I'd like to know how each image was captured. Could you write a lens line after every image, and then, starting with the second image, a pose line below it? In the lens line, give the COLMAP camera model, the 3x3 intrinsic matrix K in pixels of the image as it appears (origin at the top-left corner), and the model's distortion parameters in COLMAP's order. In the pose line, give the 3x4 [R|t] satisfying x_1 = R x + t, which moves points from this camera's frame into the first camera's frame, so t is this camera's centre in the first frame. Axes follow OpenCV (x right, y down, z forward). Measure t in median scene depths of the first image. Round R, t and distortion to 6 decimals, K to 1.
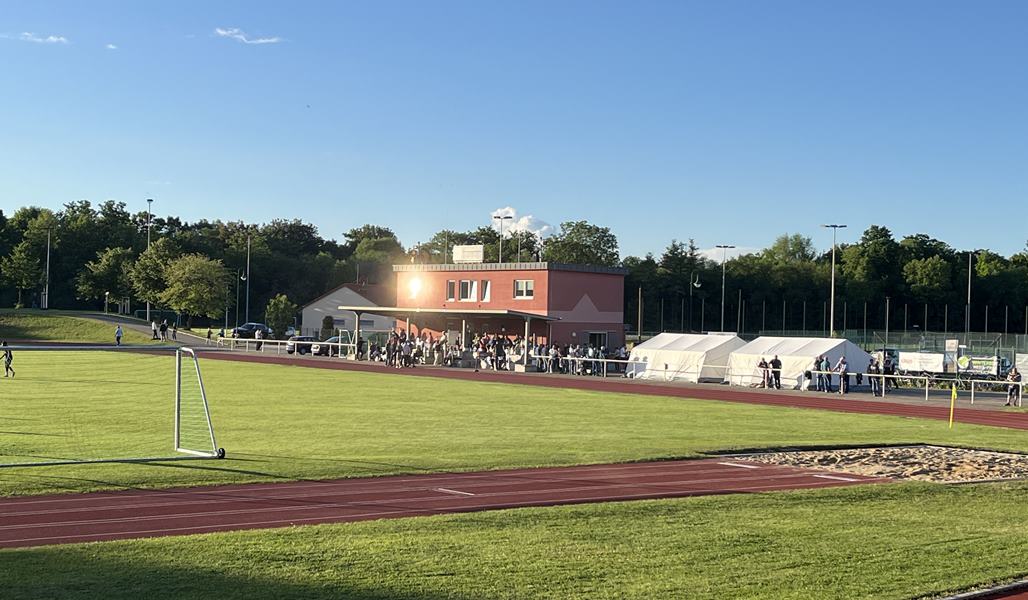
lens RADIAL K [[1544.9, 0, 510.2], [0, 1544.9, 273.3], [0, 0, 1]] dist [0.081512, -0.048186]
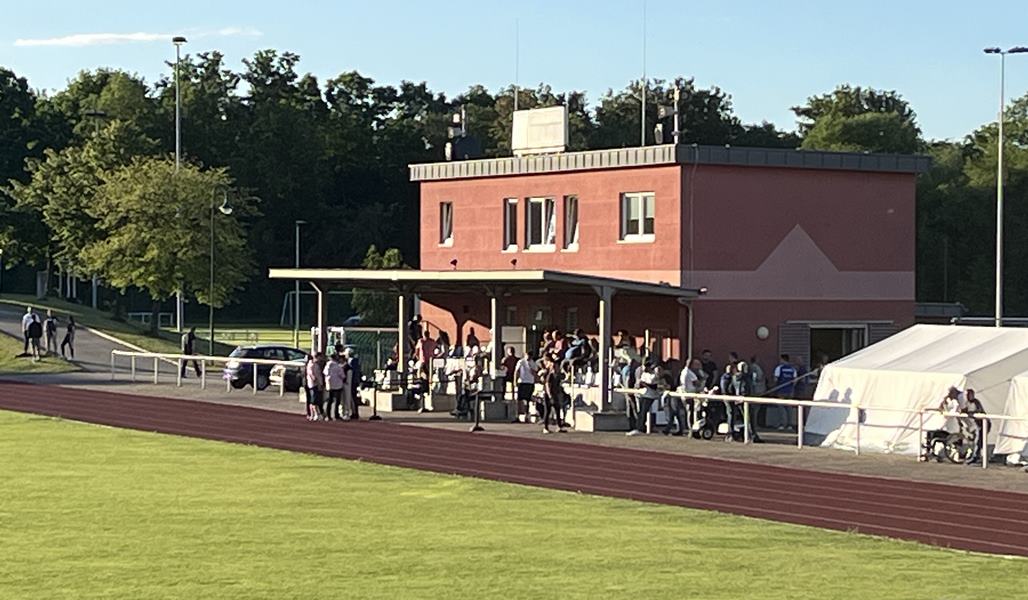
lens RADIAL K [[3401.2, 0, 514.0], [0, 3401.2, 300.0], [0, 0, 1]] dist [0.120643, 0.288341]
pose [[0.965318, -0.015401, -0.260621, 0.180377], [0.022529, 0.999449, 0.024384, 0.008724], [0.260102, -0.029410, 0.965133, 0.152218]]
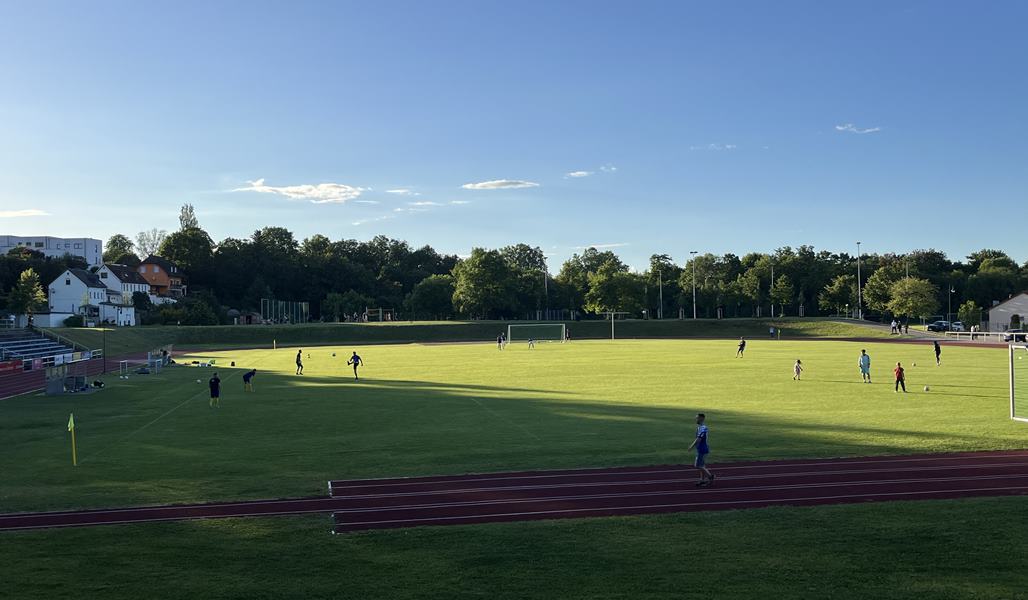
lens RADIAL K [[1001.8, 0, 514.0], [0, 1001.8, 300.0], [0, 0, 1]] dist [0.004509, 0.005094]
pose [[0.880692, -0.045783, -0.471471, -0.112102], [0.049596, 0.998760, -0.004344, -0.005939], [0.471085, -0.019557, 0.881871, -0.048608]]
